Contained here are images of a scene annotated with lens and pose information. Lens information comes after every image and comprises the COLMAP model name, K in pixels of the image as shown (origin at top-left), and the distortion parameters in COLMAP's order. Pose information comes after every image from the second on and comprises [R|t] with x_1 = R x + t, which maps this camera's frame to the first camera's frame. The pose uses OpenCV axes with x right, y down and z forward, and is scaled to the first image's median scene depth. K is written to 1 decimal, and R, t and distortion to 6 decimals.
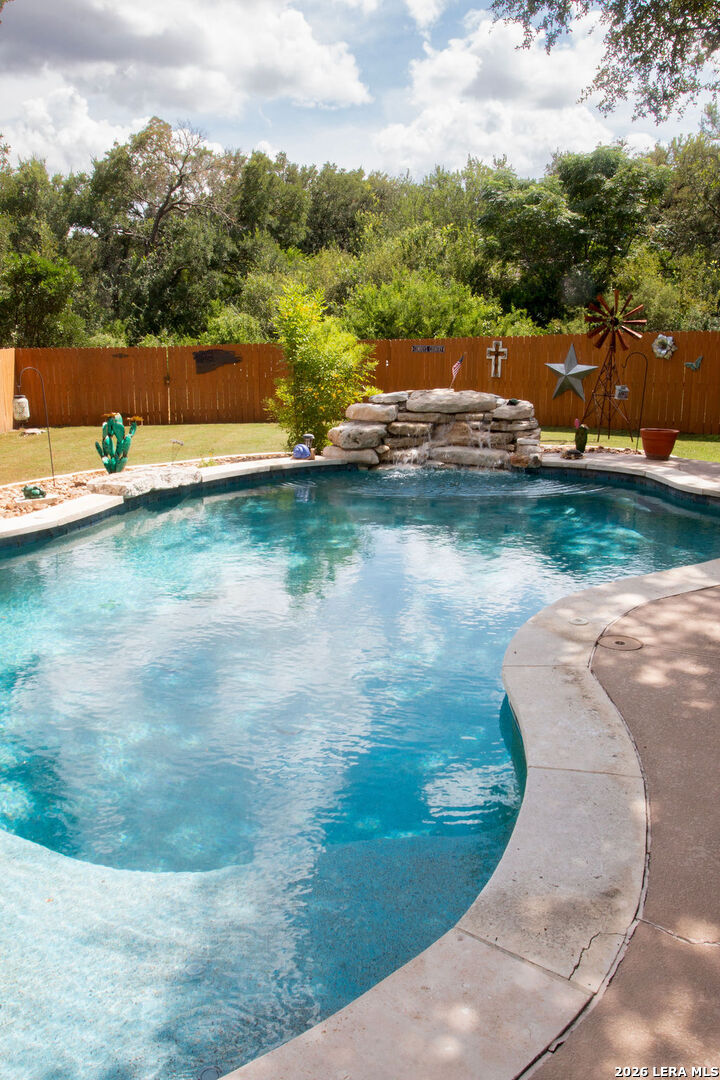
lens RADIAL K [[872.6, 0, 362.2], [0, 872.6, 551.6], [0, 0, 1]] dist [-0.082748, 0.052432]
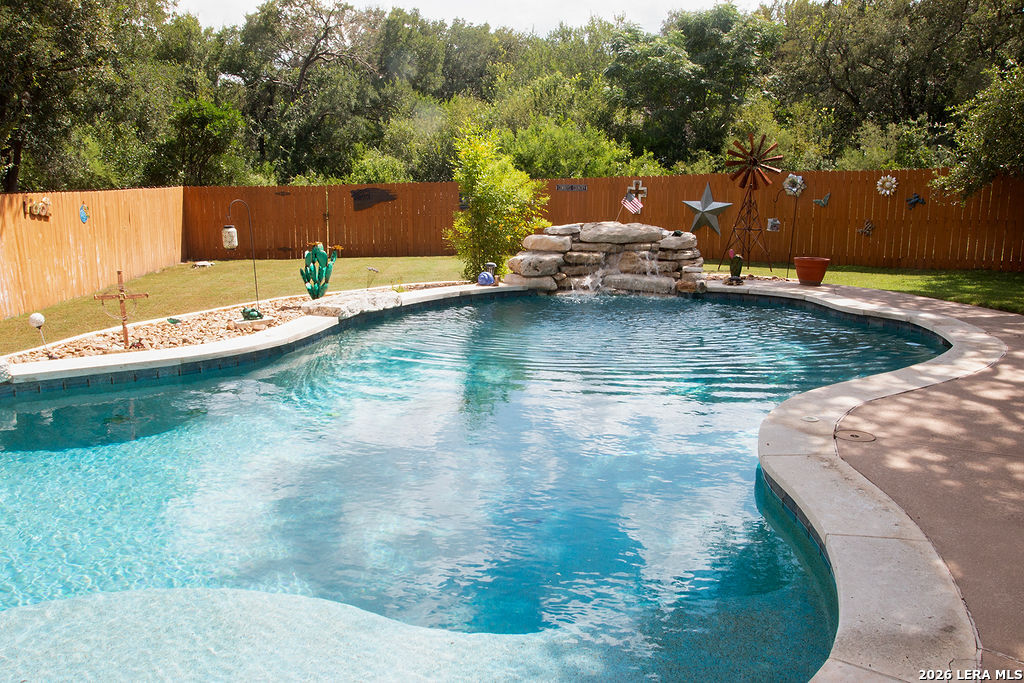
lens RADIAL K [[827.4, 0, 506.4], [0, 827.4, 340.8], [0, 0, 1]] dist [-0.082748, 0.052432]
pose [[0.999639, -0.003490, 0.026657, -0.041423], [0.004788, 0.998798, -0.048778, 0.007074], [-0.026455, 0.048888, 0.998454, -0.011804]]
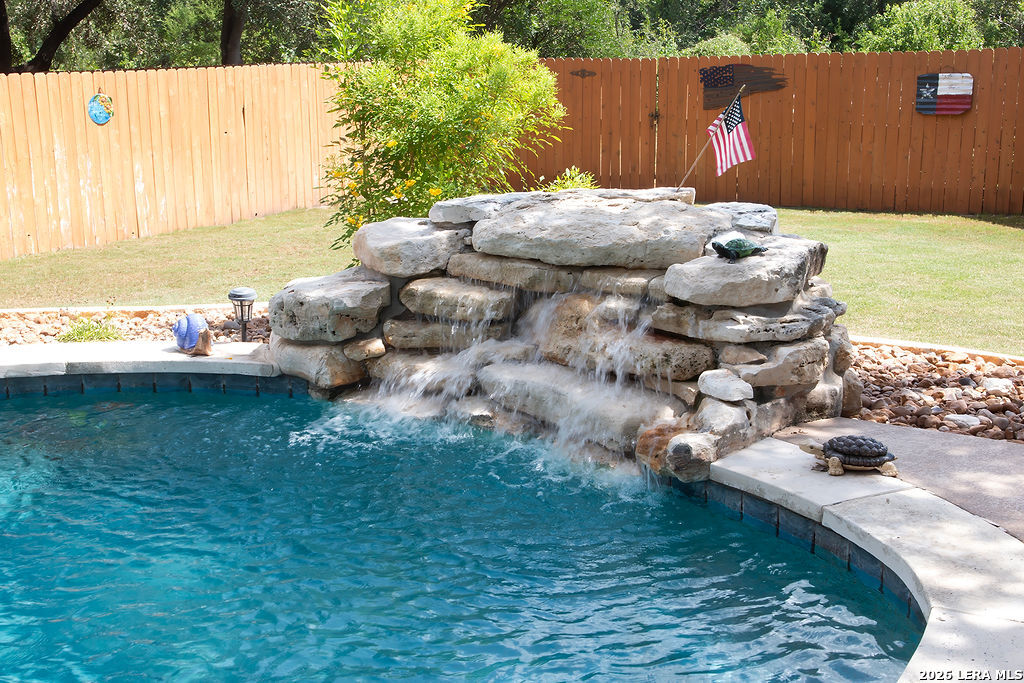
lens RADIAL K [[1285.4, 0, 512.0], [0, 1285.4, 341.5], [0, 0, 1]] dist [-0.000194, 0.002102]
pose [[0.810946, 0.125167, -0.571576, 0.225458], [-0.131663, 0.990835, 0.030176, -0.085163], [0.570115, 0.050784, 0.819994, 0.344385]]
